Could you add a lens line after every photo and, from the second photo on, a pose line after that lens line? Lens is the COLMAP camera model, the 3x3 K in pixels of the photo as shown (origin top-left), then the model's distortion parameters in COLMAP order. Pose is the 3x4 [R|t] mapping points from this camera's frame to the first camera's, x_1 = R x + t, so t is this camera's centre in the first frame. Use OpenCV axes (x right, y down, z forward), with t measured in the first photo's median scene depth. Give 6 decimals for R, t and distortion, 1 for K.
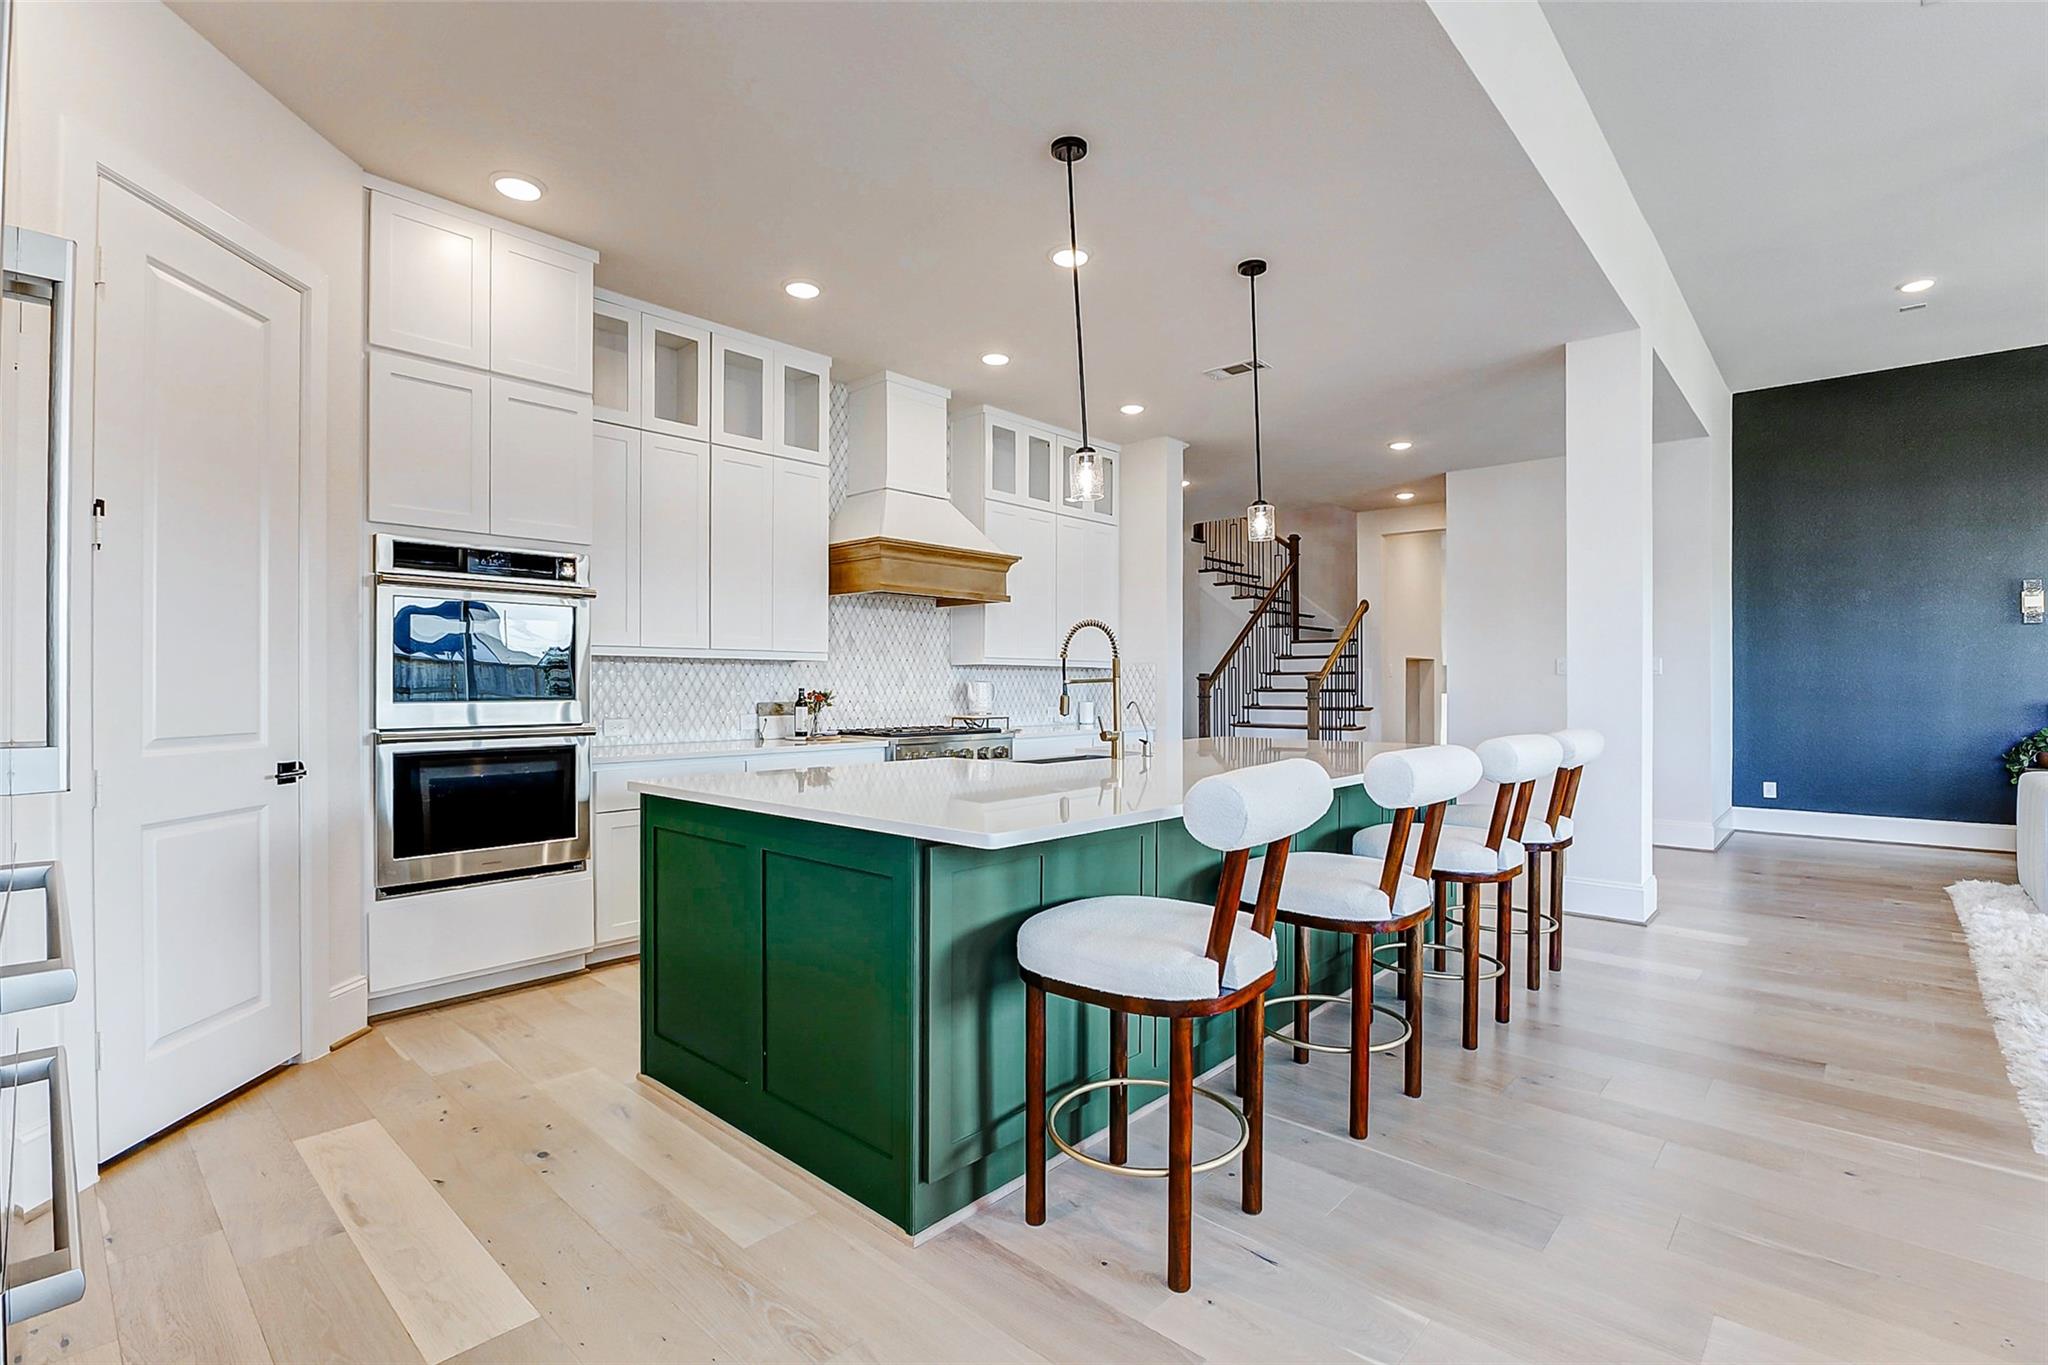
lens RADIAL K [[932.4, 0, 1016.1], [0, 932.4, 660.6], [0, 0, 1]] dist [-0.001193, -0.000091]
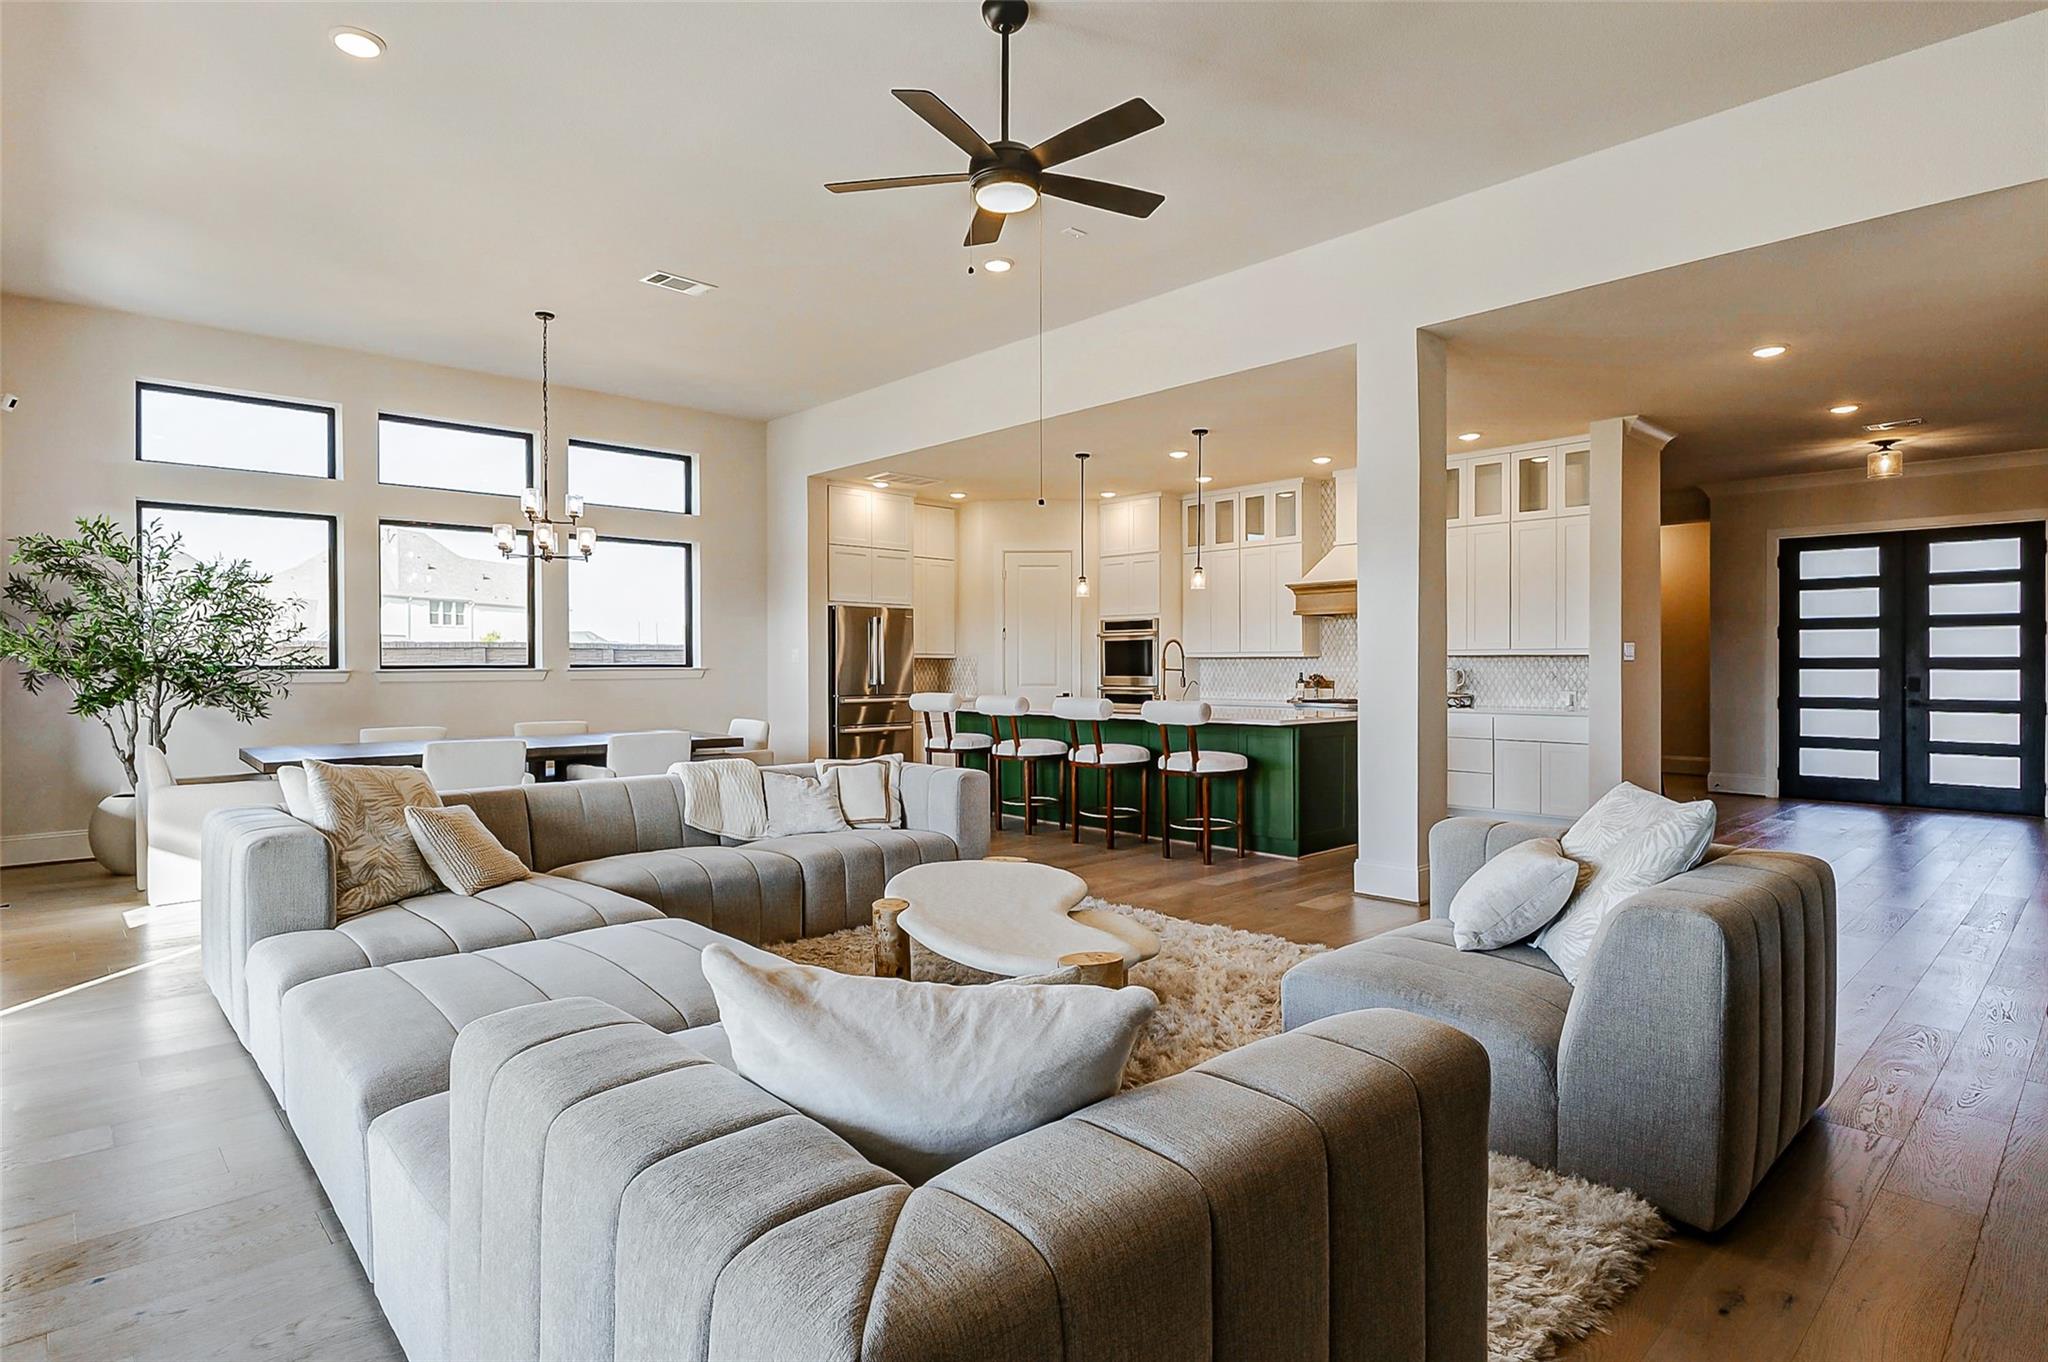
lens RADIAL K [[1045.6, 0, 1024.0], [0, 1045.6, 681.0], [0, 0, 1]] dist [-0.000035, -0.000006]
pose [[-0.077934, 0.020636, -0.996745, 1.578122], [0.033164, 0.999286, 0.018095, -0.006620], [0.996407, -0.031645, -0.078562, 0.575016]]
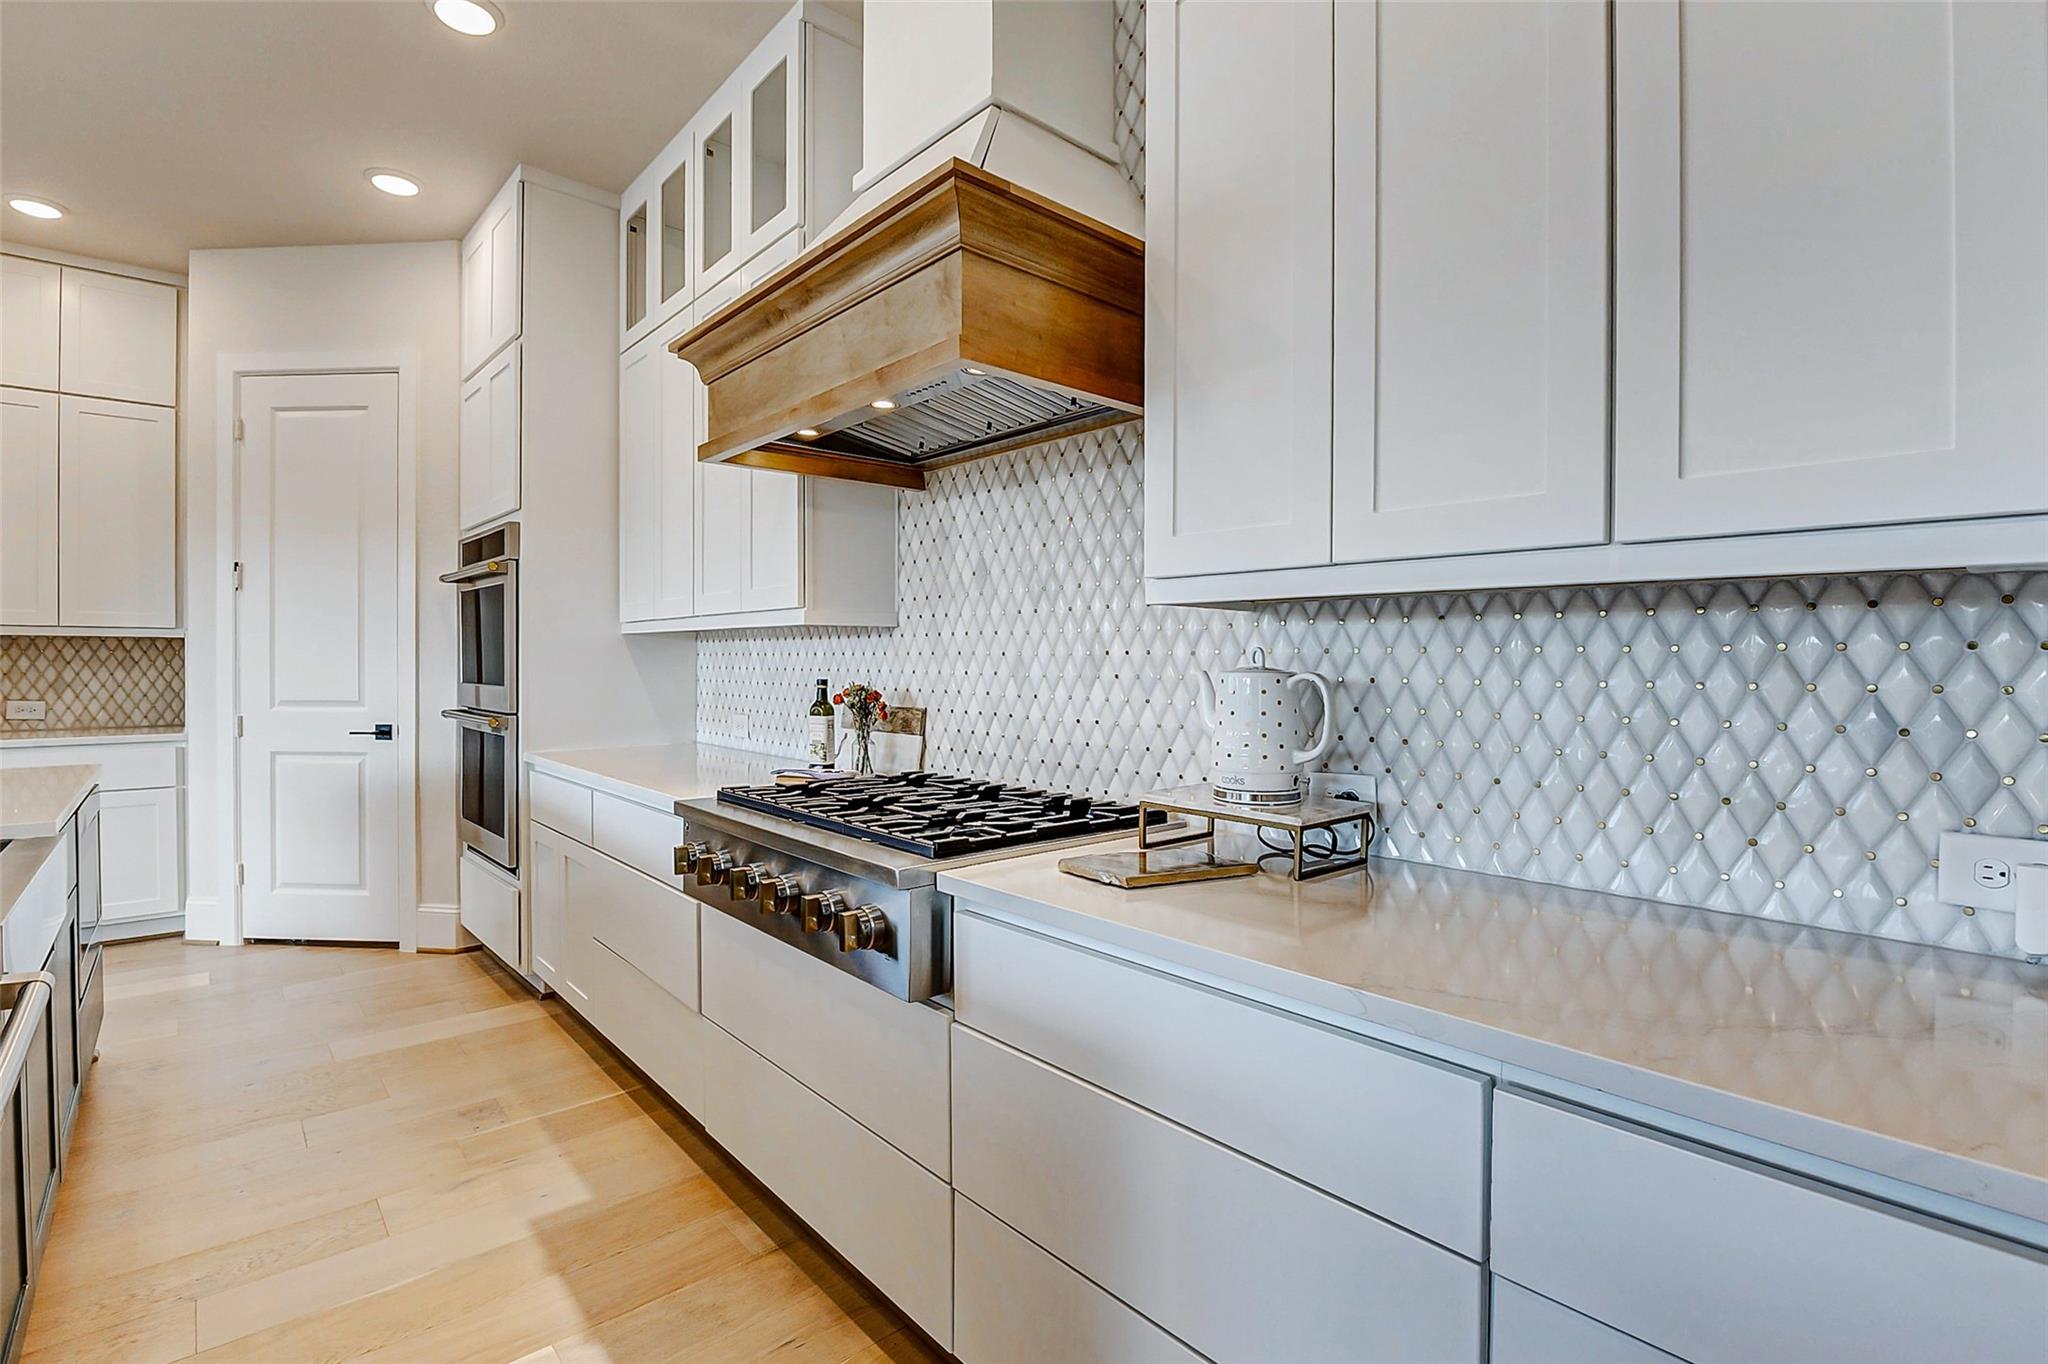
lens RADIAL K [[932.4, 0, 1016.1], [0, 932.4, 660.1], [0, 0, 1]] dist [-0.001193, -0.000091]
pose [[-0.101936, 0.013161, -0.994704, 0.246808], [0.032351, 0.999427, 0.009908, 0.015624], [0.994265, -0.031170, -0.102303, 1.046398]]
